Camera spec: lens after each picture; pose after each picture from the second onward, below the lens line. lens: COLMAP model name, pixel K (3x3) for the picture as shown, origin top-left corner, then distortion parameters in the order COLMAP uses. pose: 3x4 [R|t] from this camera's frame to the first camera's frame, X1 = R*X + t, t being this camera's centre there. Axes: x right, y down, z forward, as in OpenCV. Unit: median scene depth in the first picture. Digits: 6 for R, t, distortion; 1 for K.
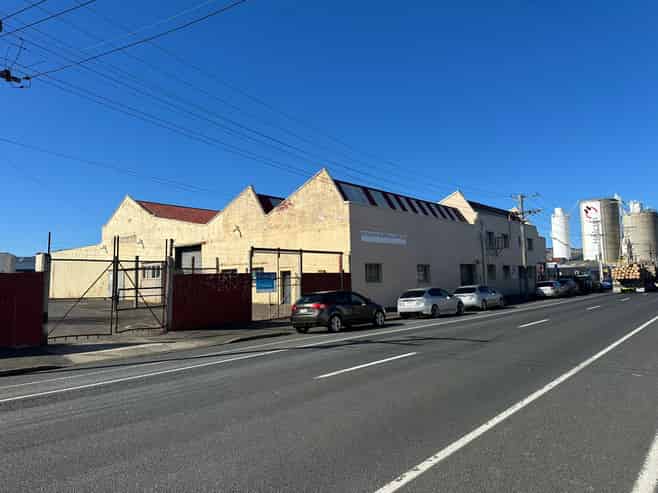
lens RADIAL K [[454.7, 0, 329.0], [0, 454.7, 246.5], [0, 0, 1]] dist [0.002475, 0.004155]
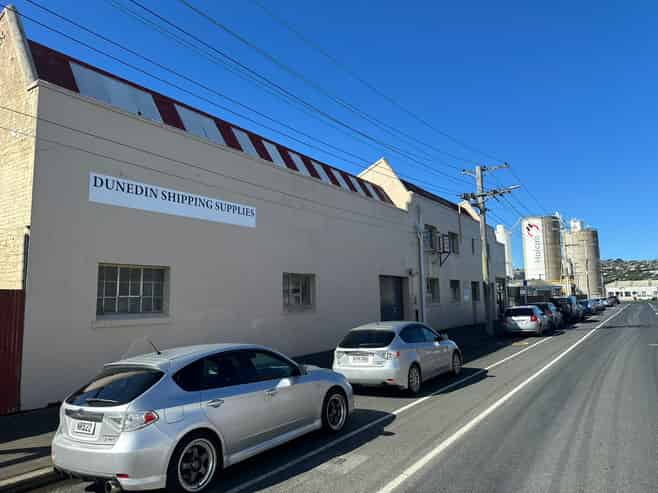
lens RADIAL K [[499.5, 0, 329.0], [0, 499.5, 246.5], [0, 0, 1]] dist [0.054203, -0.003052]
pose [[0.990270, 0.021581, 0.137479, 0.129307], [-0.017607, 0.999393, -0.030052, 0.020830], [-0.138044, 0.027339, 0.990049, 0.364184]]
